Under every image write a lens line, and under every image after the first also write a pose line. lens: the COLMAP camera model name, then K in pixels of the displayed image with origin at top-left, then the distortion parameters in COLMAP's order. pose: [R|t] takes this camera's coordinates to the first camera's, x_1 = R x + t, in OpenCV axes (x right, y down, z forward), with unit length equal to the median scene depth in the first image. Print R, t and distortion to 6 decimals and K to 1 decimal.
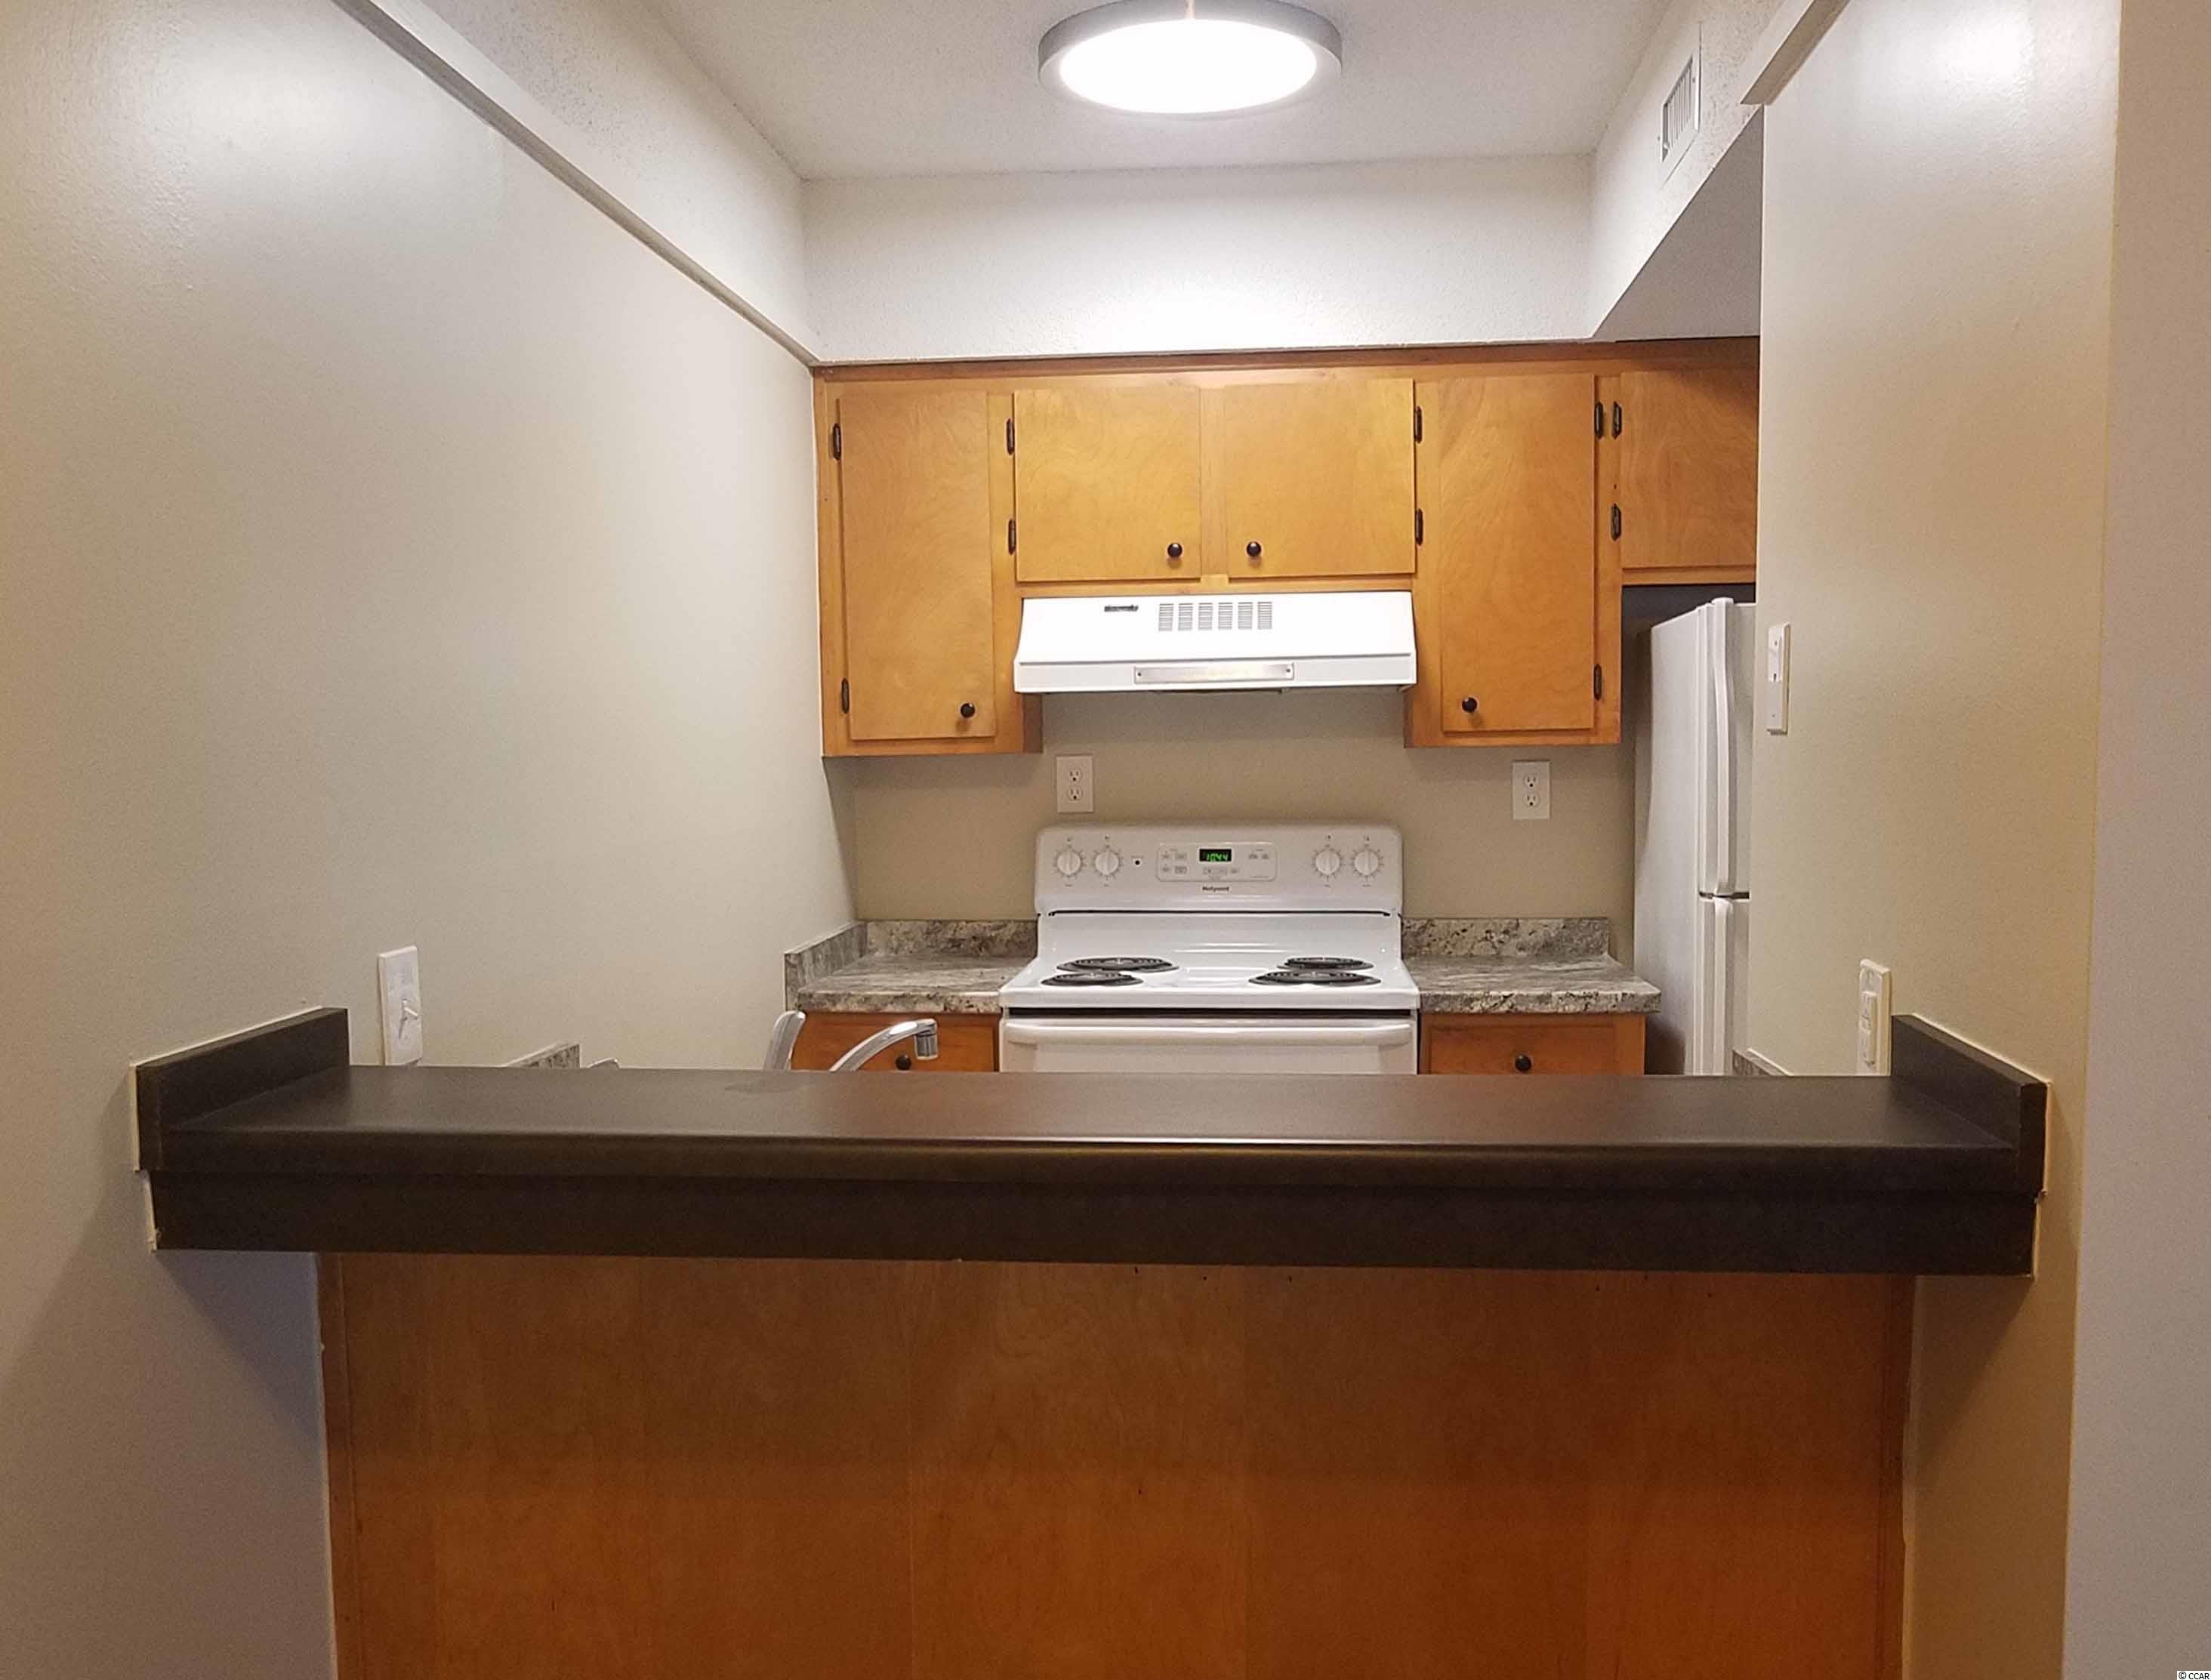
lens RADIAL K [[2083.9, 0, 1105.2], [0, 2083.9, 928.0], [0, 0, 1]] dist [0.071604, -0.002020]
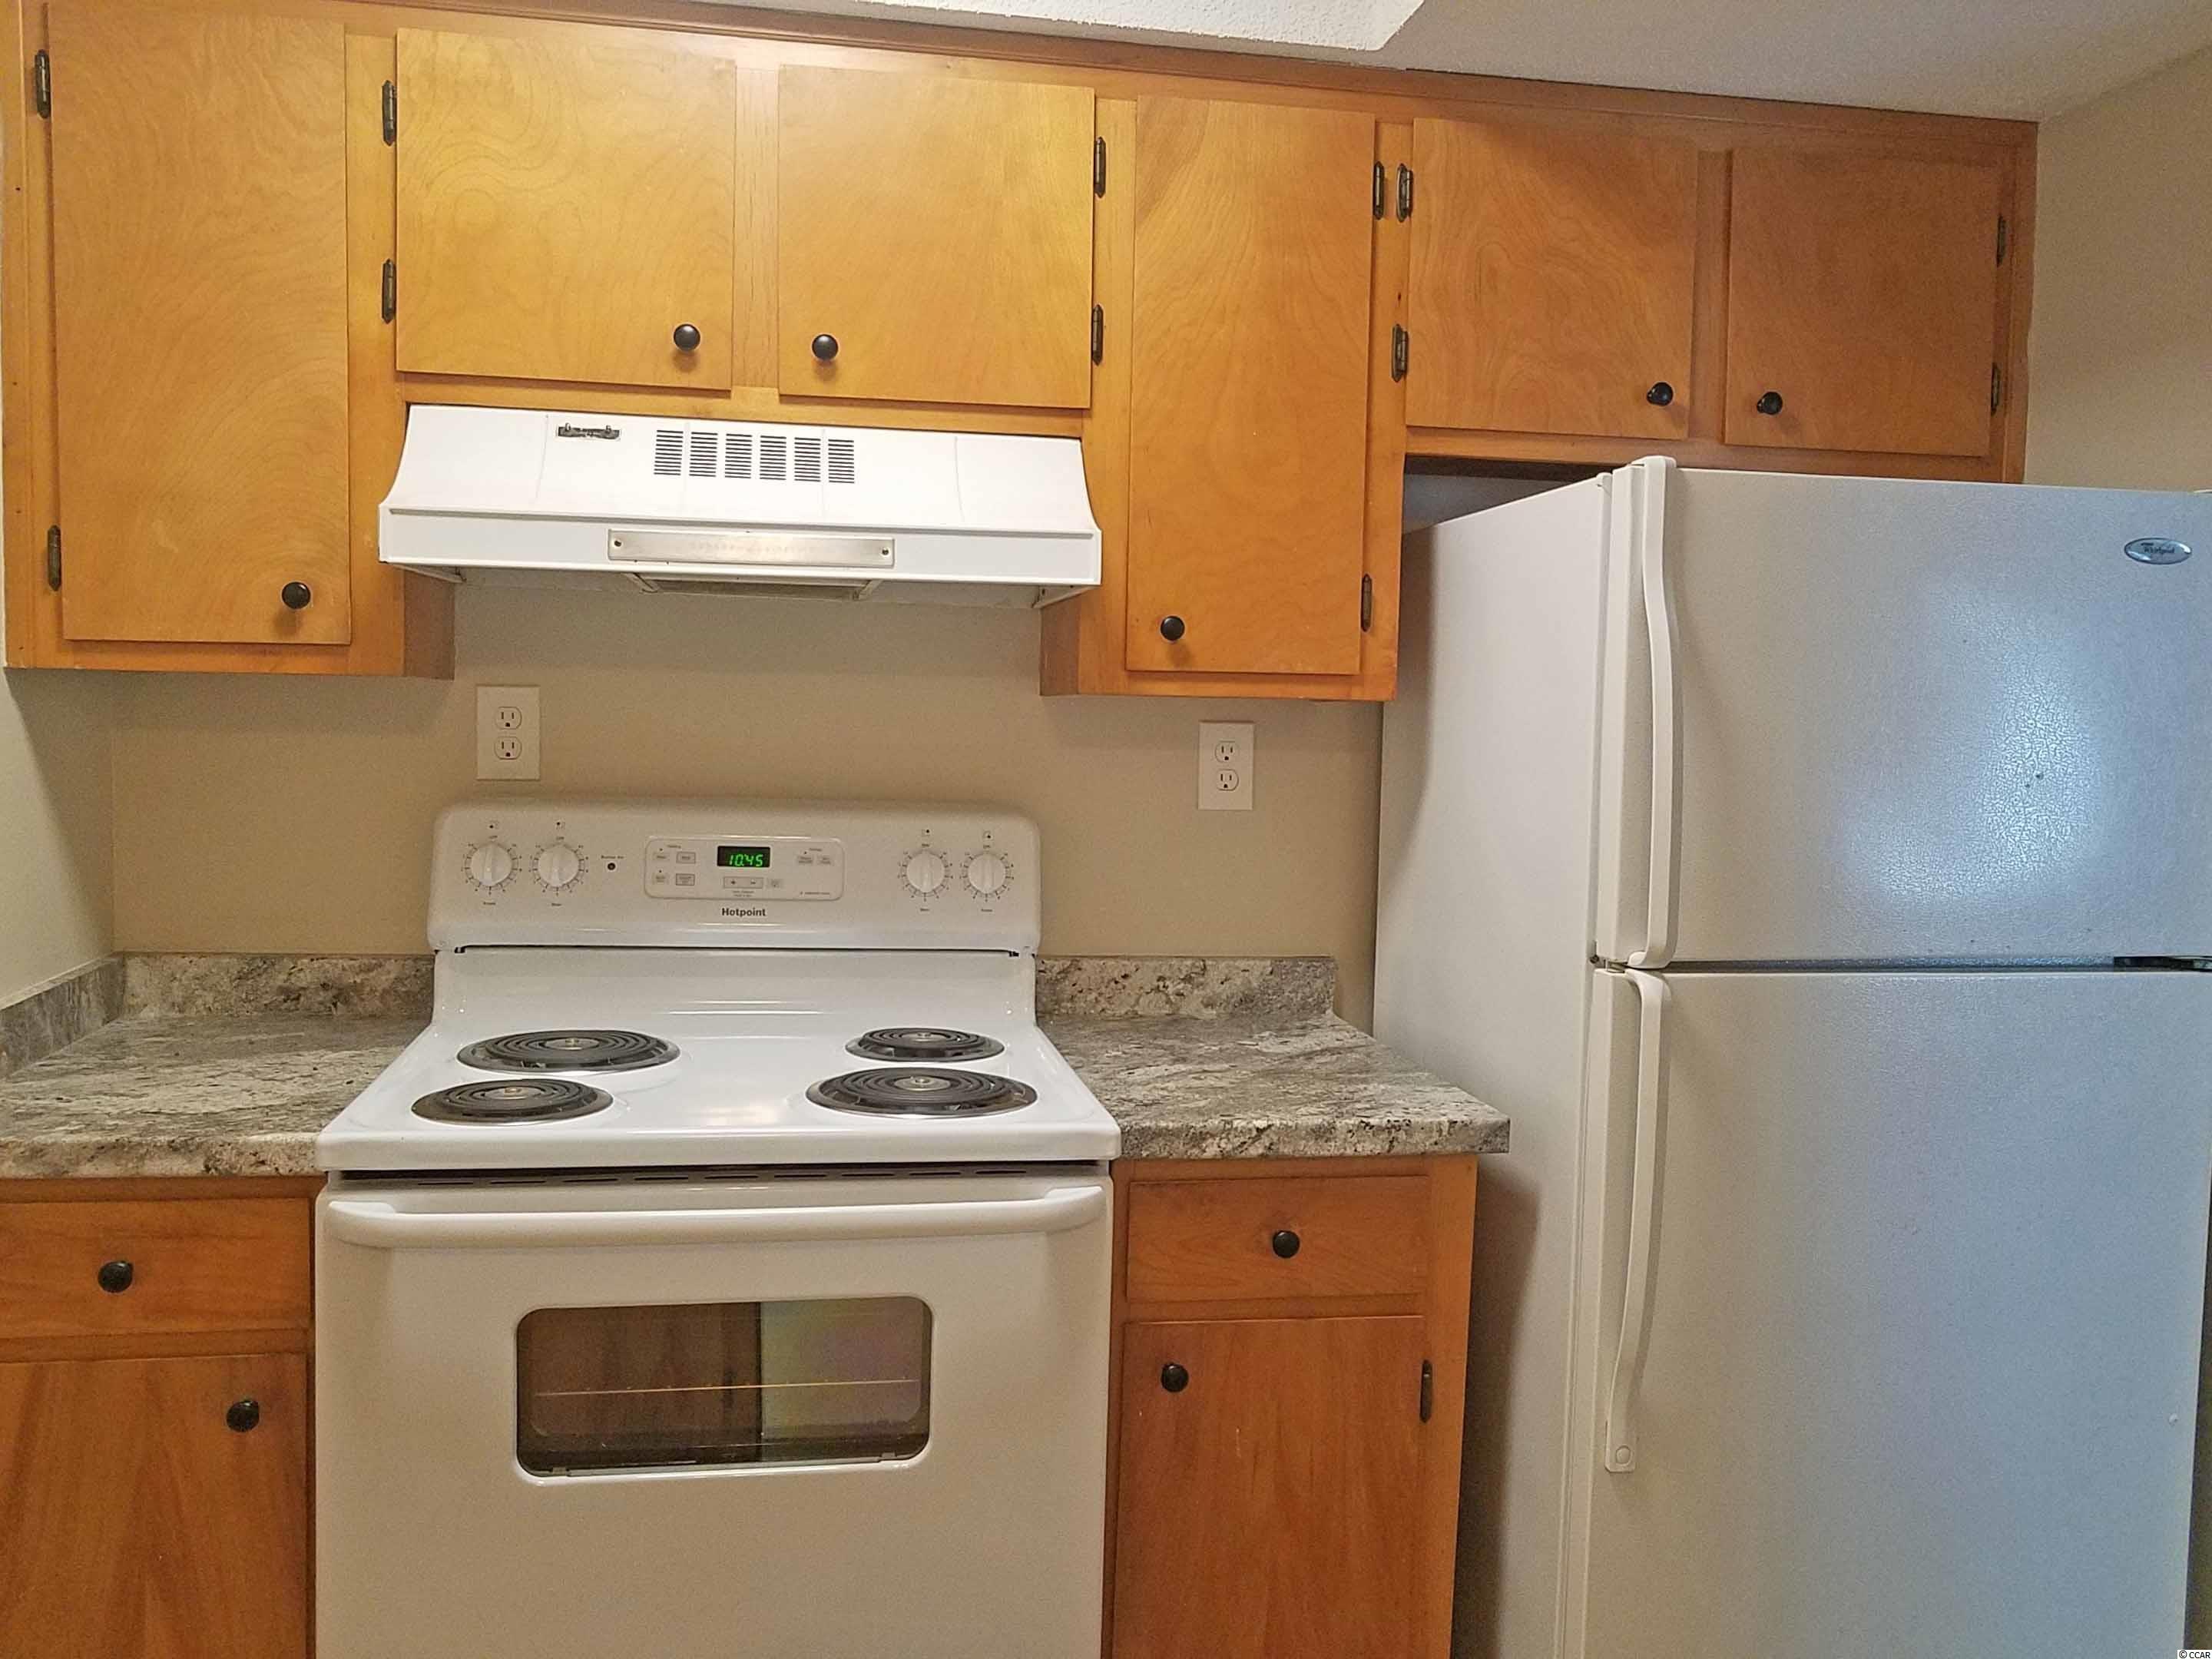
lens RADIAL K [[1759.0, 0, 1092.4], [0, 1759.0, 803.4], [0, 0, 1]] dist [0.006834, 0.000186]
pose [[0.963498, 0.022110, 0.266802, 0.014262], [-0.014553, 0.999436, -0.030267, -0.038753], [-0.267321, 0.025279, 0.963276, 0.502722]]
